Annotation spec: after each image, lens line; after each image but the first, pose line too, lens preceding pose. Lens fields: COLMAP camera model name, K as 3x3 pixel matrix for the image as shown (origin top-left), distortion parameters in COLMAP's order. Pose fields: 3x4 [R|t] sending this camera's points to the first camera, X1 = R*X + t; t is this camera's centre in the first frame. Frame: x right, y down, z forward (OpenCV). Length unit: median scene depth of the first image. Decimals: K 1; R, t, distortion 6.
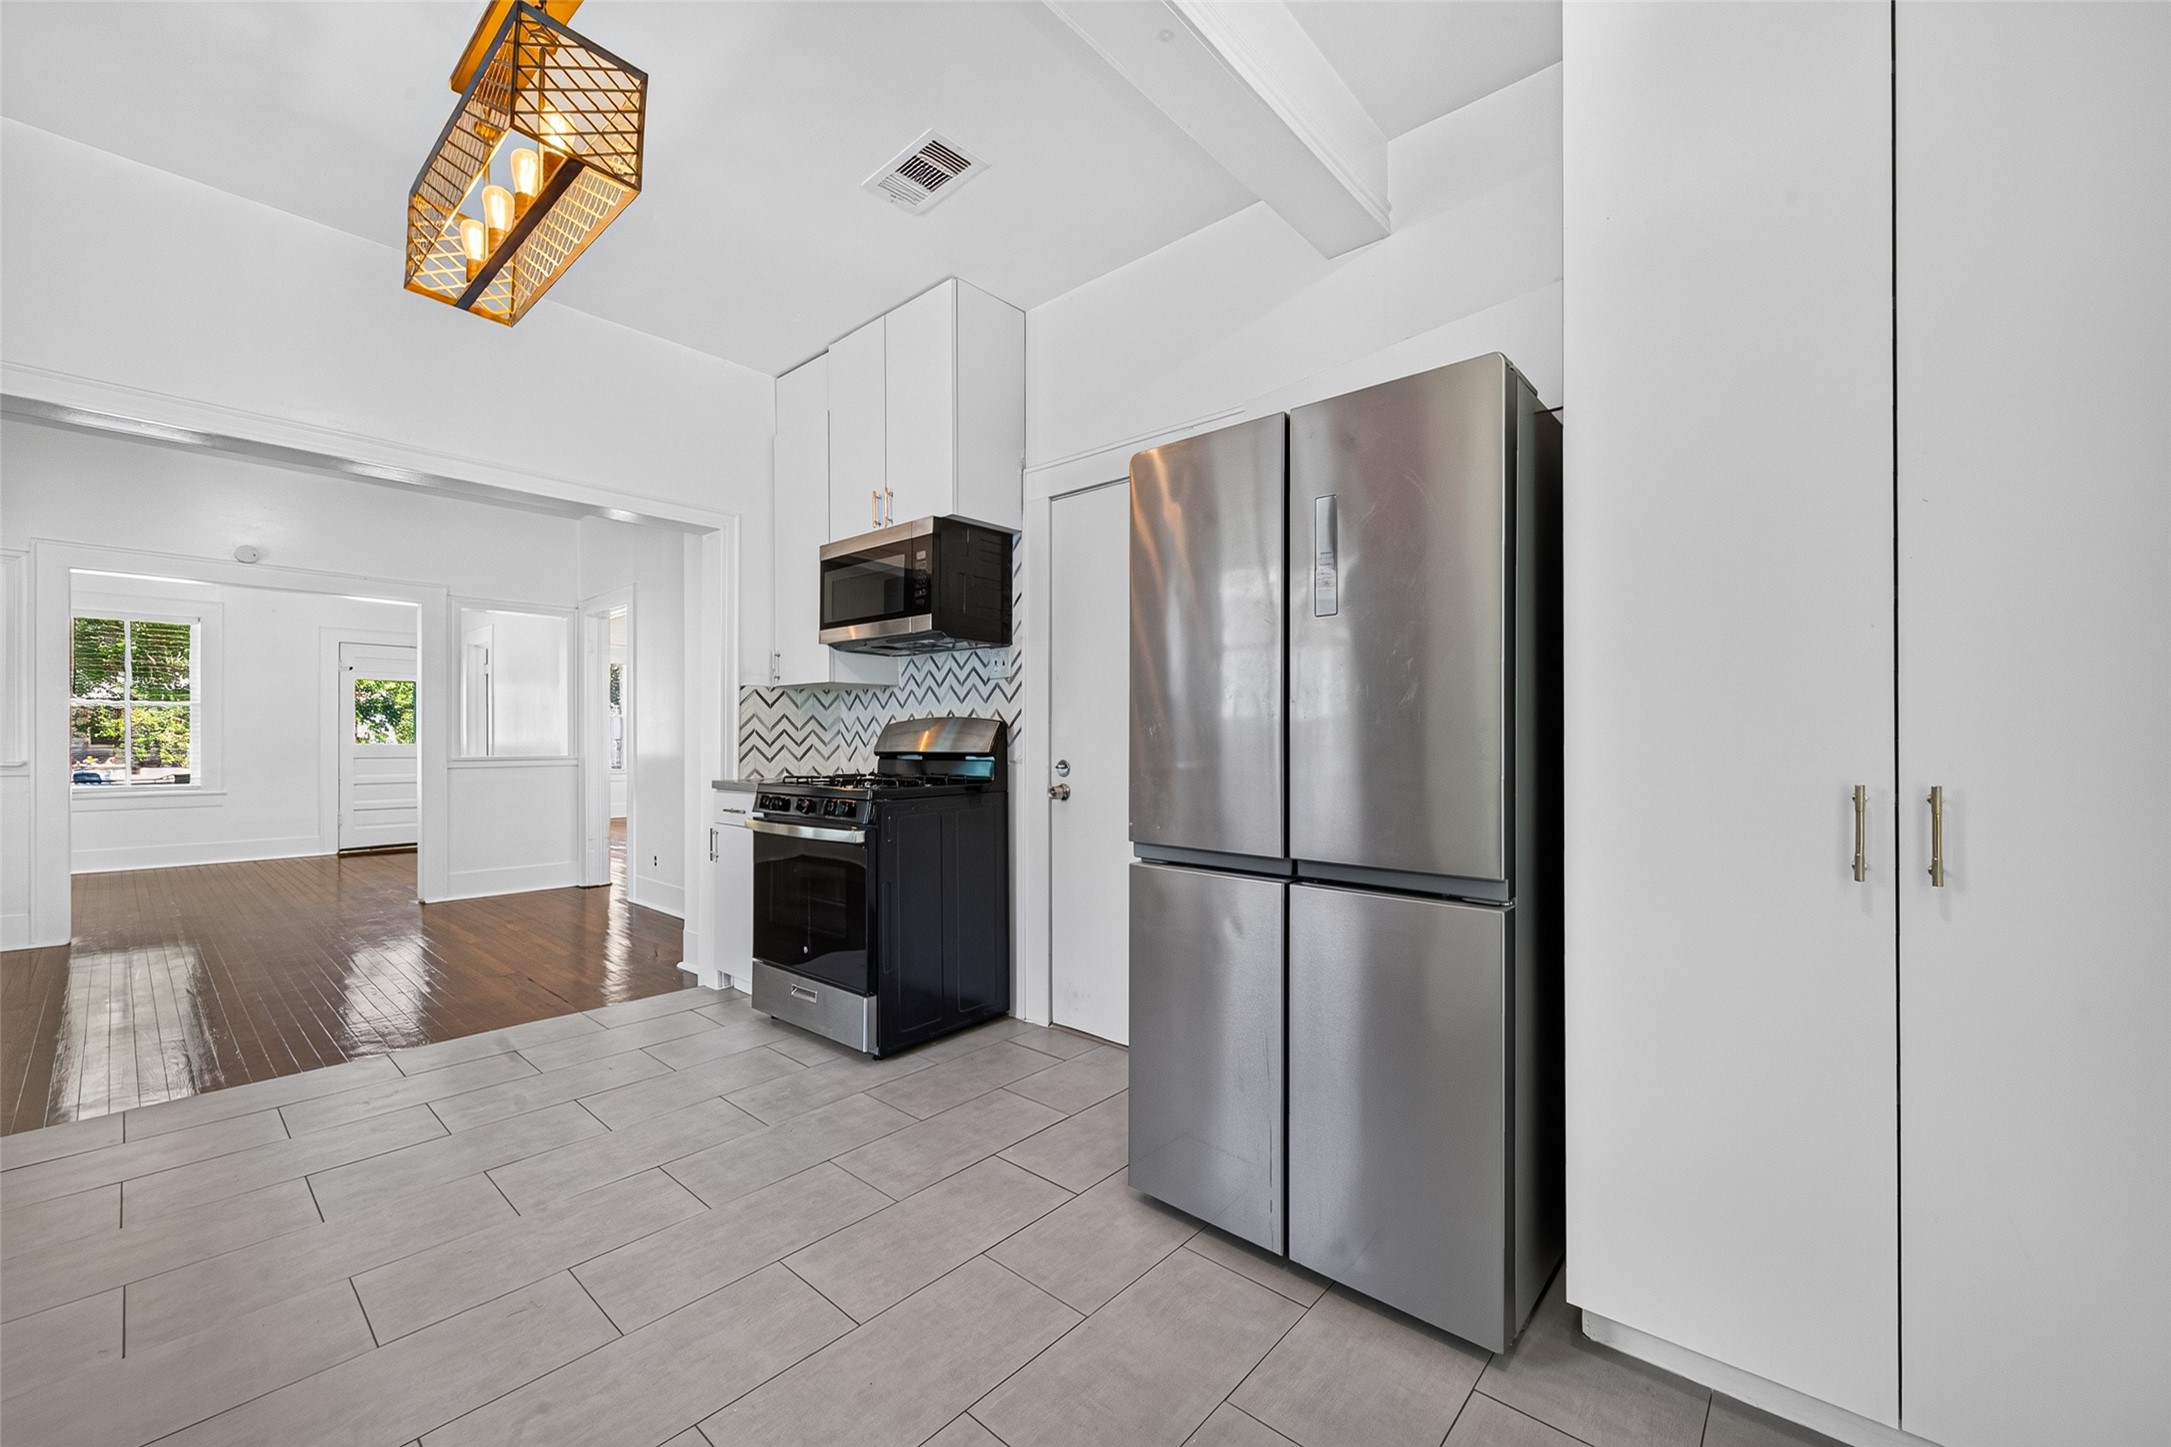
lens RADIAL K [[855.2, 0, 1097.2], [0, 855.2, 744.4], [0, 0, 1]] dist [0.001875, -0.000552]
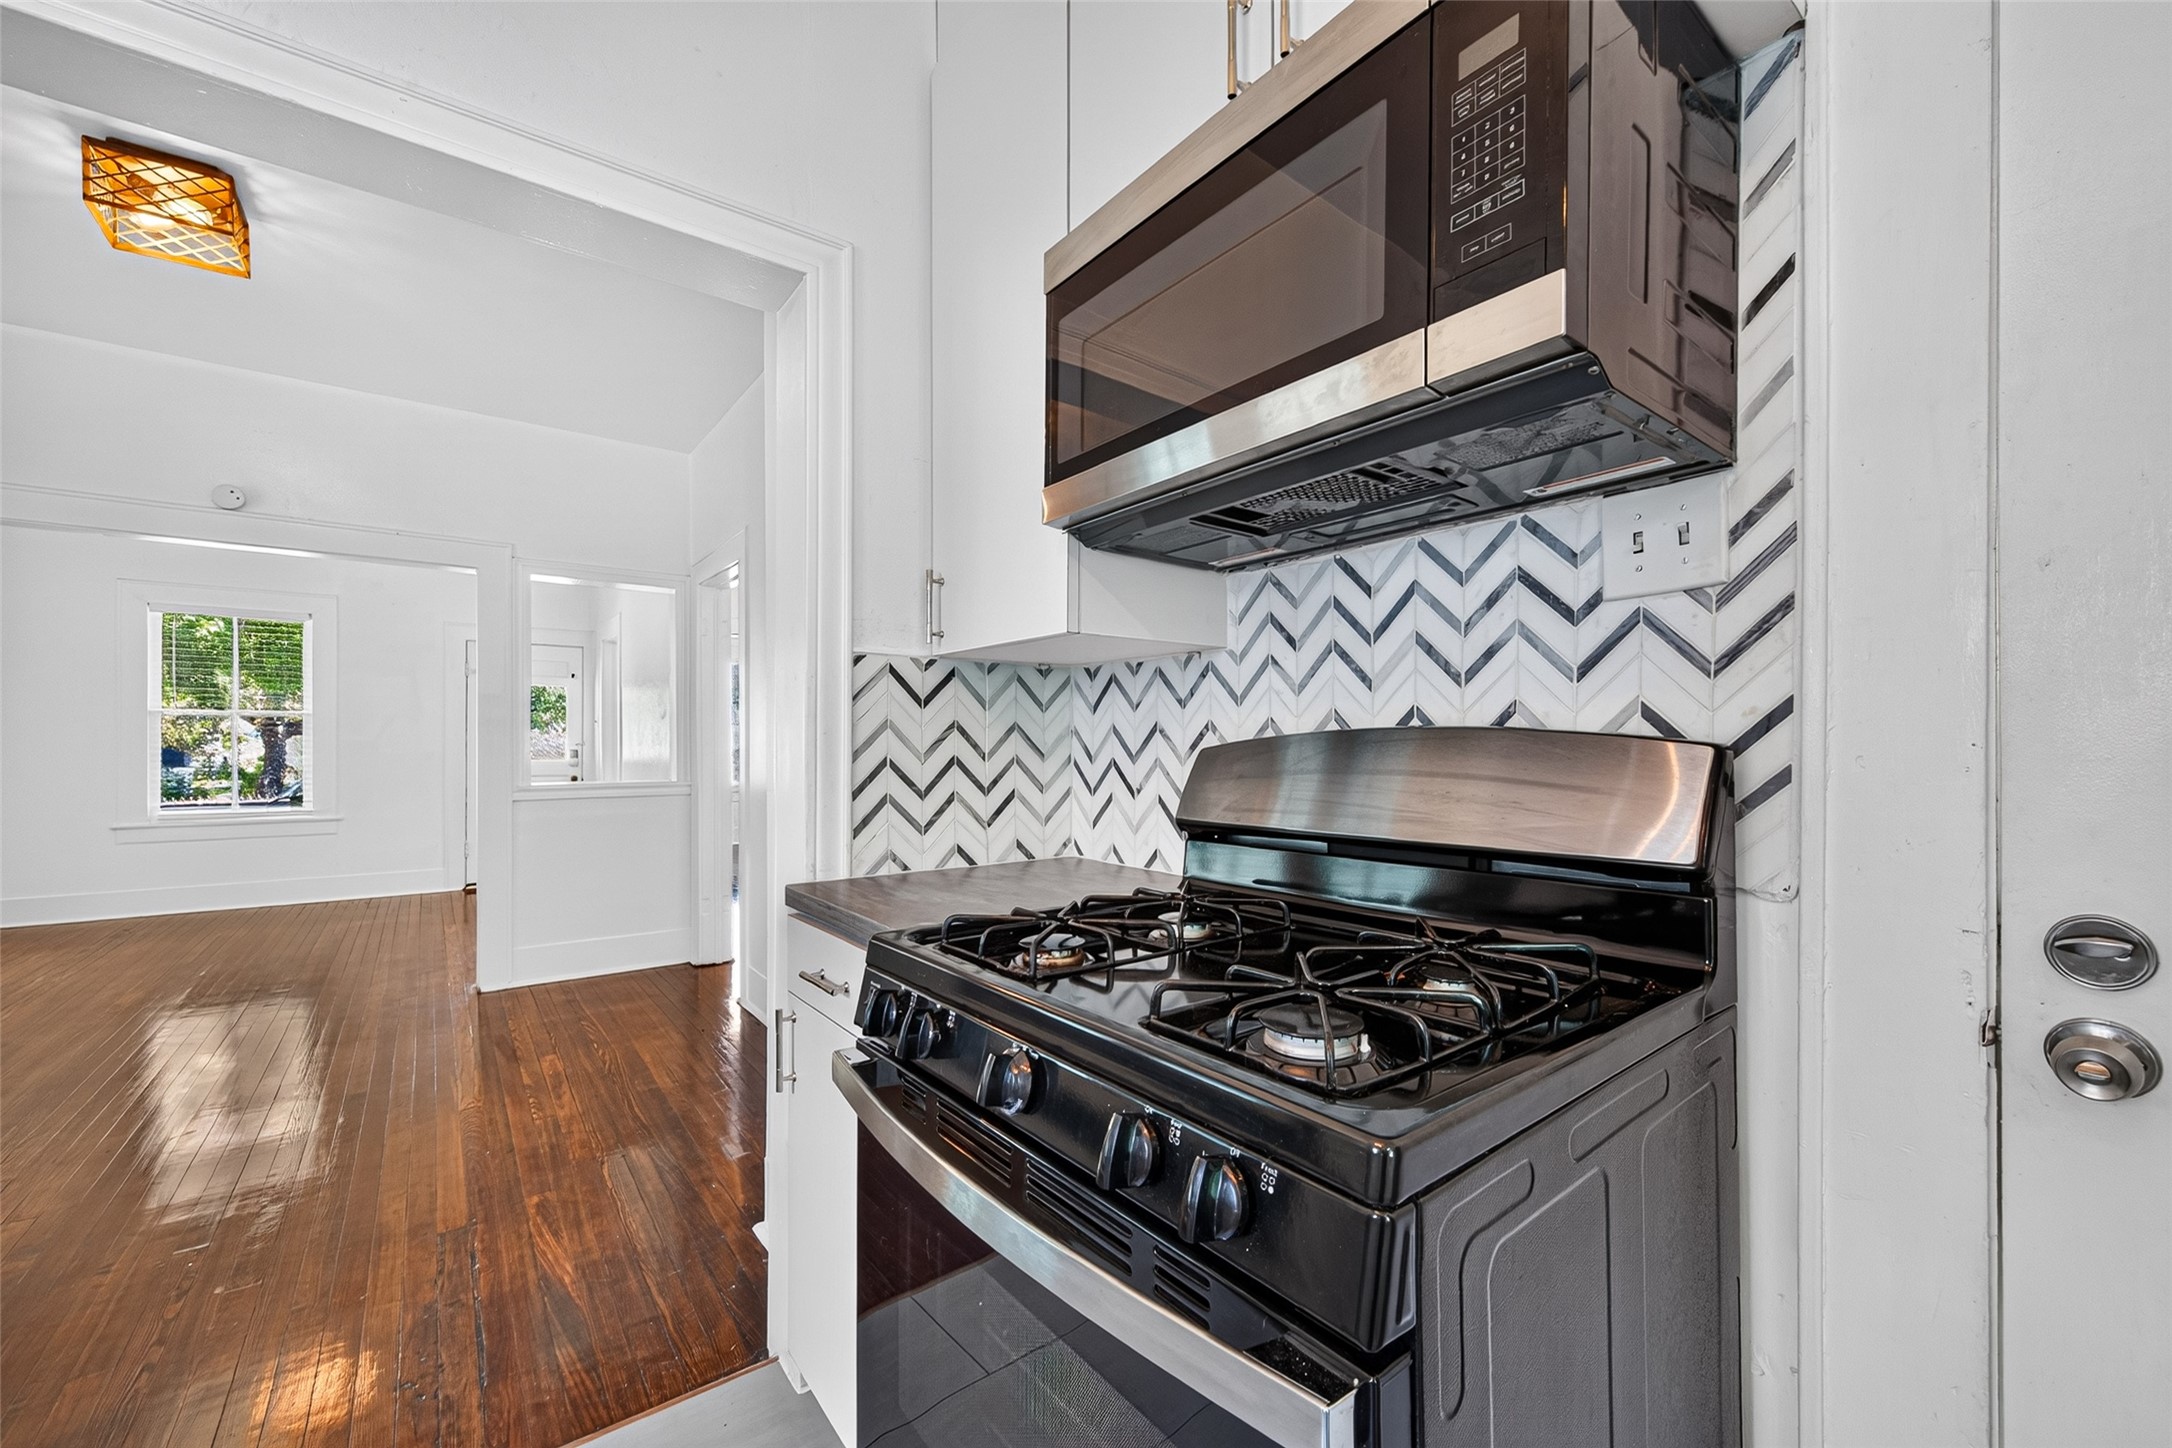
lens RADIAL K [[839.8, 0, 1096.2], [0, 839.8, 750.6], [0, 0, 1]] dist [0.004841, -0.000069]
pose [[0.981018, 0.000717, -0.193913, -0.222792], [-0.000670, 1.000000, 0.000309, -0.021918], [0.193914, -0.000173, 0.981019, 0.624776]]
